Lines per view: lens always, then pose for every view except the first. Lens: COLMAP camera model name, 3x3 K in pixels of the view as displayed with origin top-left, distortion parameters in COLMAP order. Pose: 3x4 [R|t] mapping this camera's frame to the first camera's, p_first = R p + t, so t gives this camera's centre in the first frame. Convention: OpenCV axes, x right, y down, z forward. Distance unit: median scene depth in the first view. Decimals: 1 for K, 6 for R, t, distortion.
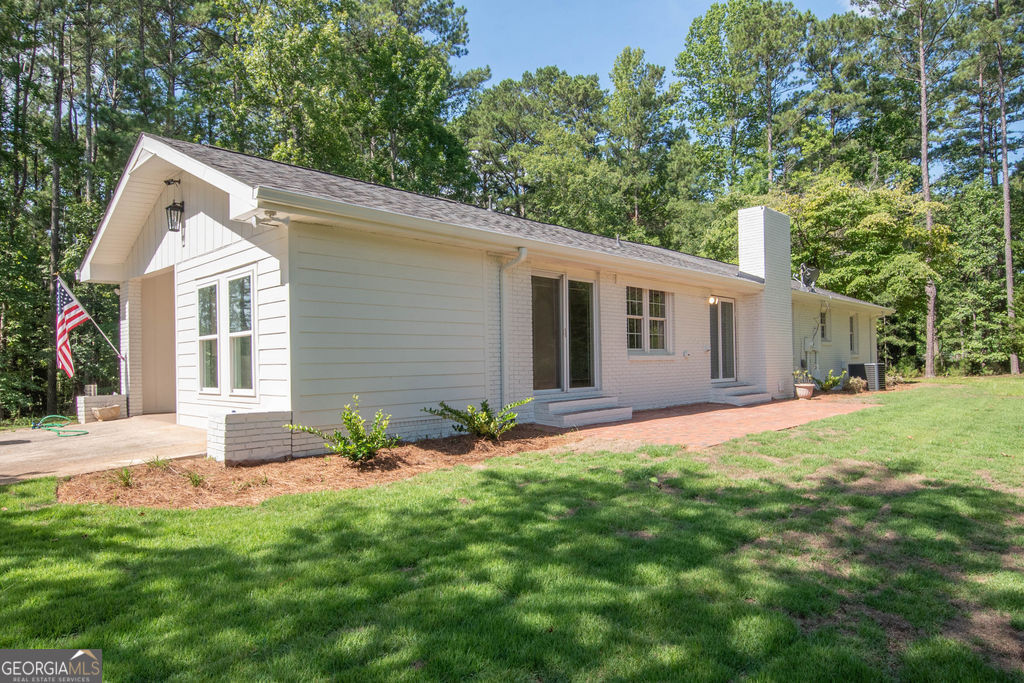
lens RADIAL K [[615.9, 0, 515.3], [0, 615.9, 351.2], [0, 0, 1]] dist [0.006181, -0.002392]
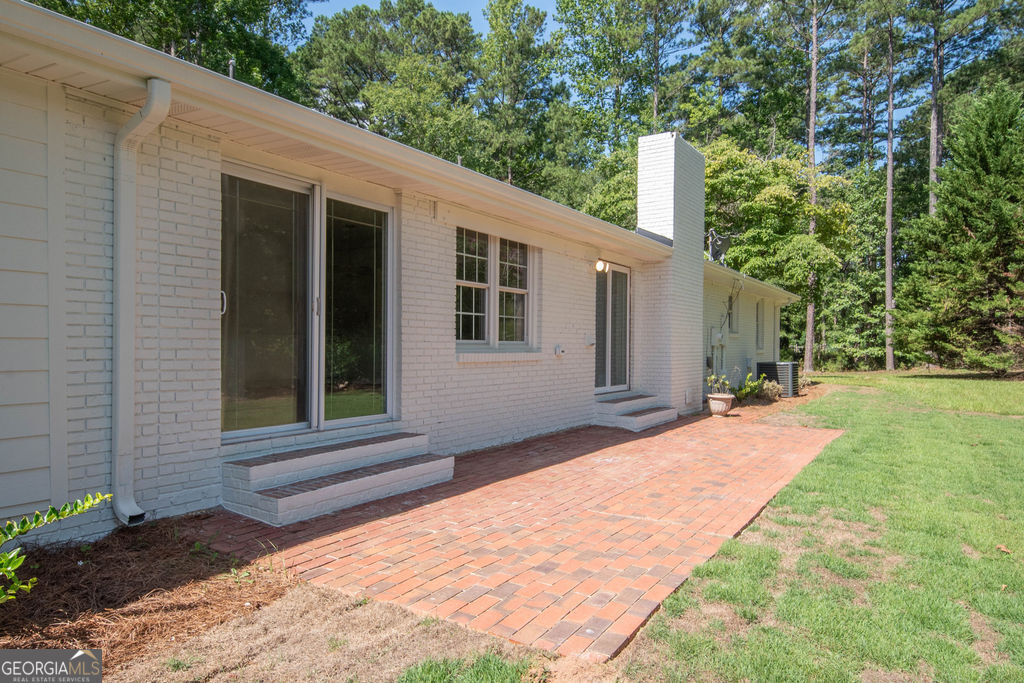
lens RADIAL K [[653.3, 0, 511.8], [0, 653.3, 344.2], [0, 0, 1]] dist [0.002991, 0.000219]
pose [[0.980156, 0.024885, 0.196662, 0.032740], [-0.028684, 0.999453, 0.016489, -0.003428], [-0.196144, -0.021803, 0.980333, 0.117763]]
